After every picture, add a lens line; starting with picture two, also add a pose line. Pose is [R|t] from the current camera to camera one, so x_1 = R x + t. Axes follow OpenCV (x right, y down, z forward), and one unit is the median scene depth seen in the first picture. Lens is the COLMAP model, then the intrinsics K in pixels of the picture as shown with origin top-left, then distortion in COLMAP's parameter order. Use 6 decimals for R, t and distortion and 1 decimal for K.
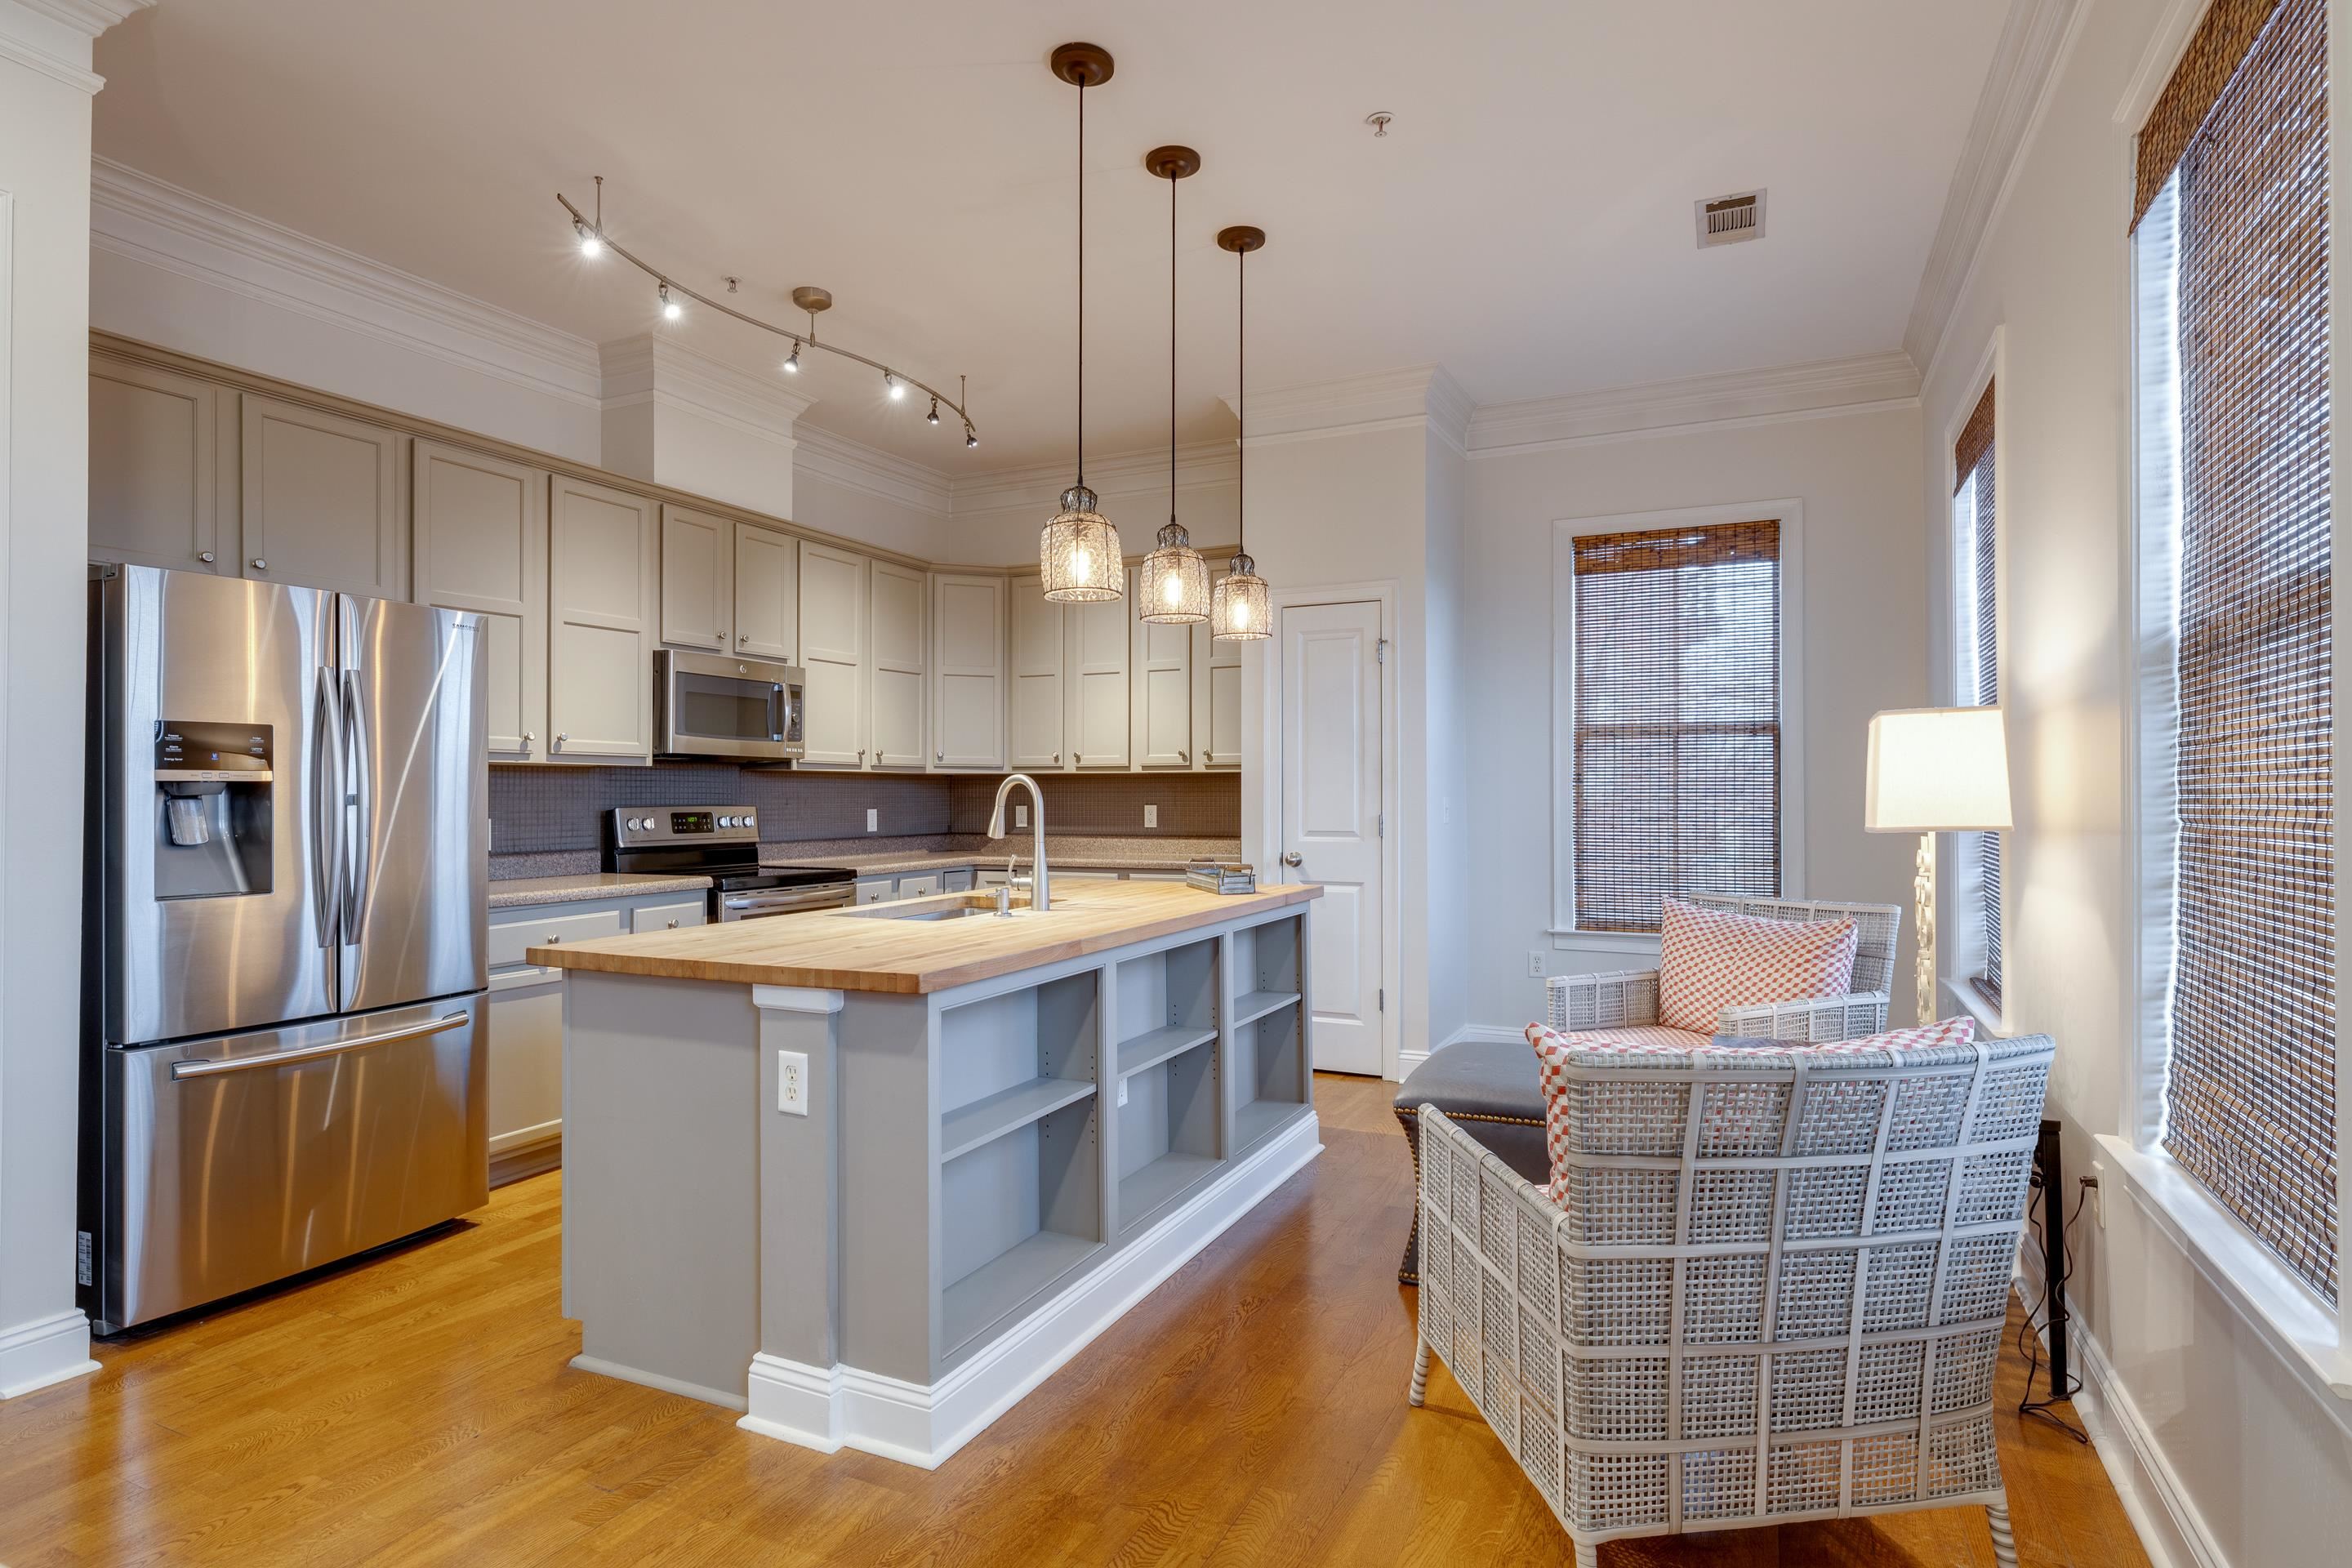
lens RADIAL K [[1244.9, 0, 1166.5], [0, 1244.9, 788.3], [0, 0, 1]] dist [0.003203, 0.000445]
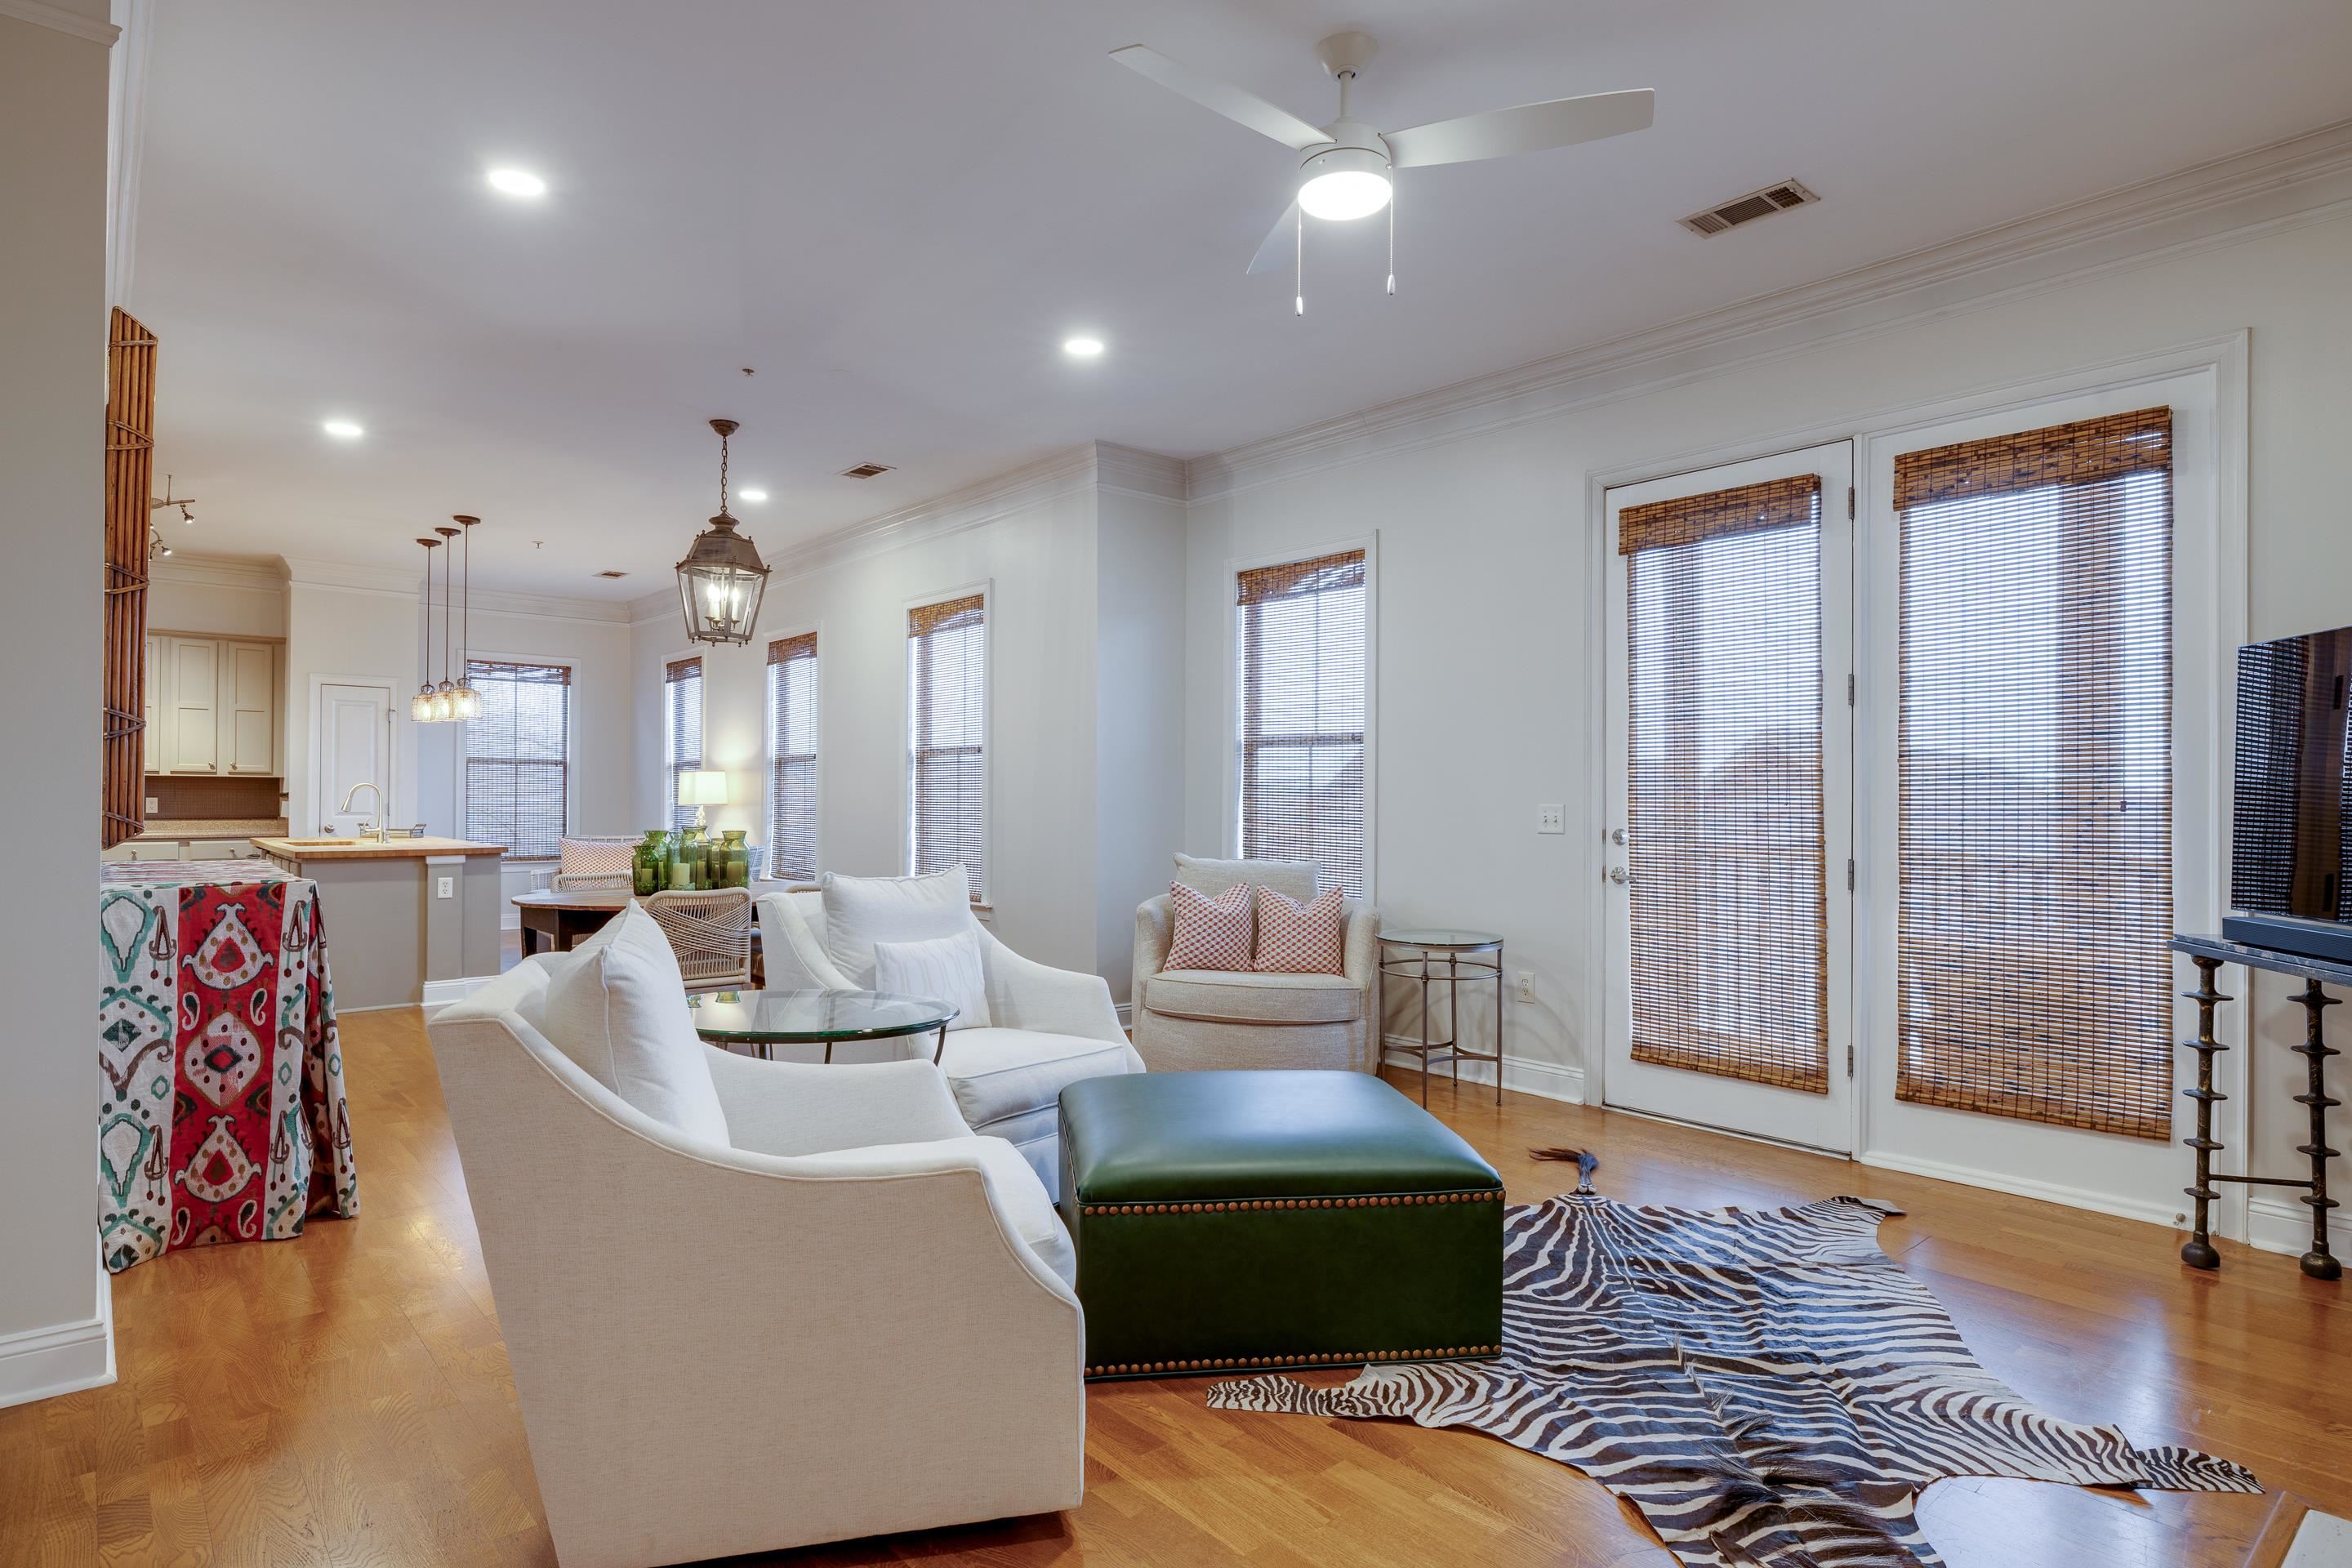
lens RADIAL K [[1244.9, 0, 1166.5], [0, 1244.9, 788.3], [0, 0, 1]] dist [0.003203, 0.000445]
pose [[0.405164, 0.011070, 0.914177, -1.789644], [-0.012979, 0.999896, -0.006355, -0.007087], [-0.914152, -0.009290, 0.405266, -1.386241]]
